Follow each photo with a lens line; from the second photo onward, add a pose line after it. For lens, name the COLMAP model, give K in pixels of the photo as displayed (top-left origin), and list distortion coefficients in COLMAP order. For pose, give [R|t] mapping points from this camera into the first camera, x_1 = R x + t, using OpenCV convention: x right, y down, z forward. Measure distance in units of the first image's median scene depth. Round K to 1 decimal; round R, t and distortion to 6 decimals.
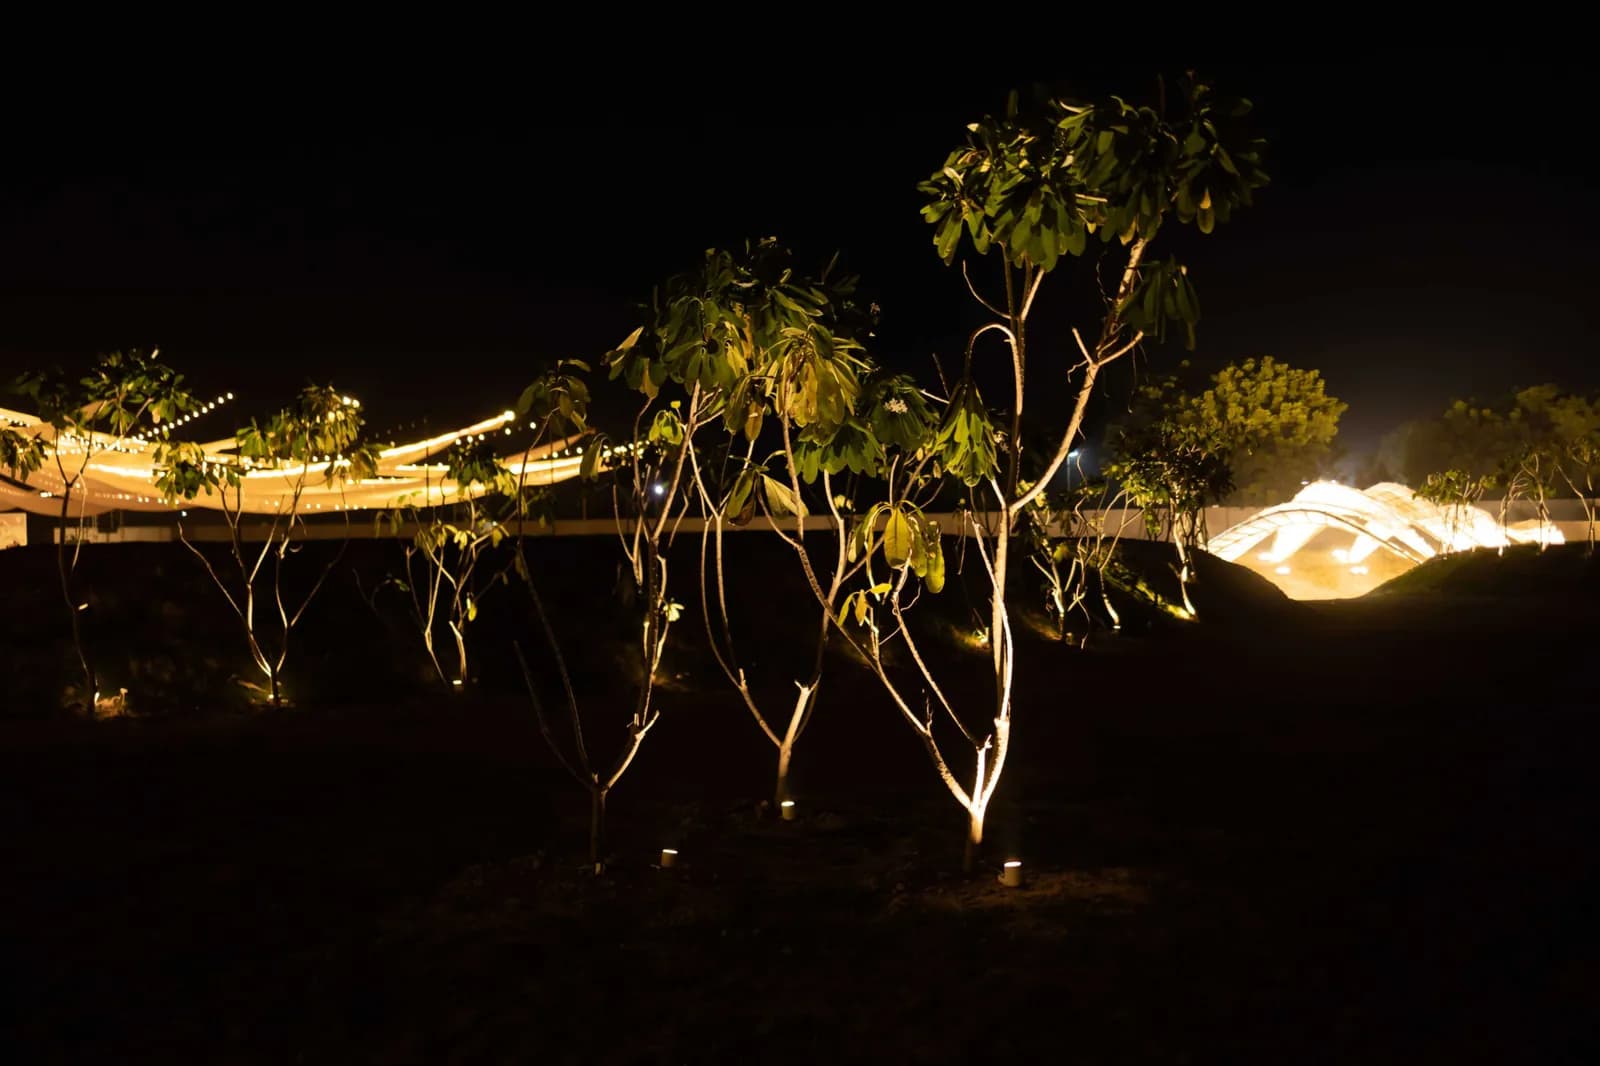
lens RADIAL K [[1451.3, 0, 802.4], [0, 1451.3, 530.9], [0, 0, 1]] dist [0.005196, 0.002638]
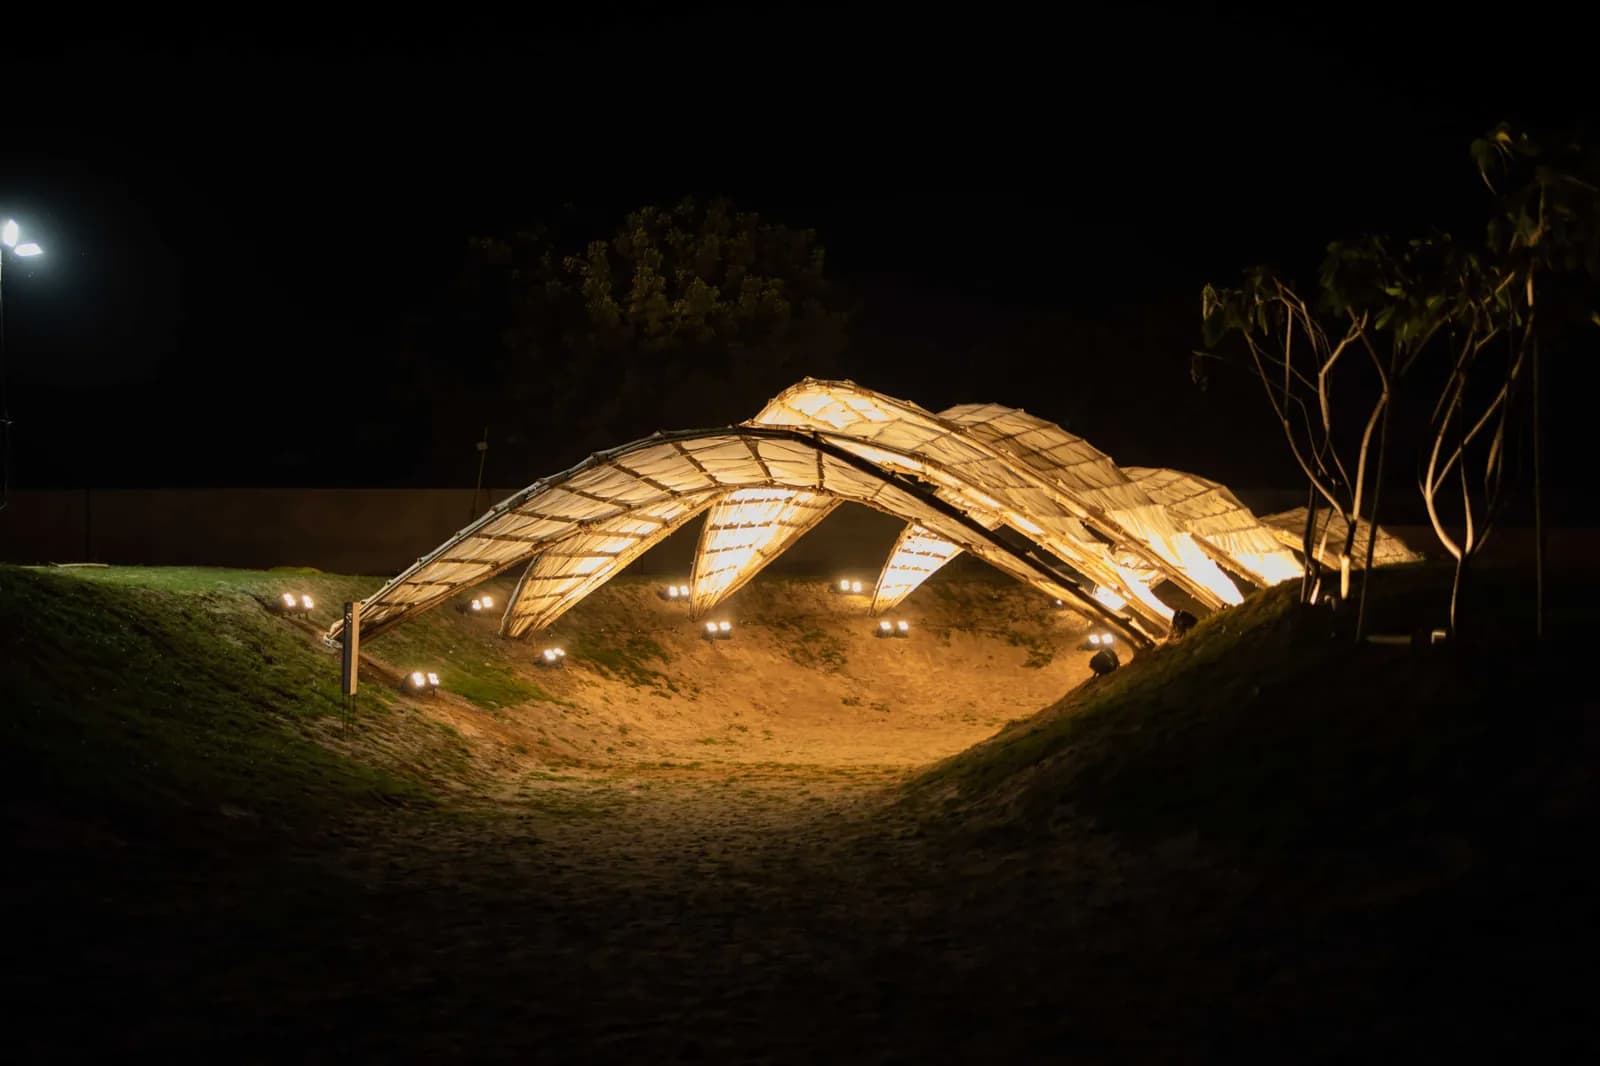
lens RADIAL K [[1451.3, 0, 800.1], [0, 1451.3, 536.2], [0, 0, 1]] dist [0.005196, 0.002638]
pose [[0.945883, 0.024075, 0.323614, 0.192112], [-0.018227, 0.999611, -0.021090, 0.009263], [-0.323996, 0.014050, 0.945954, 0.532813]]
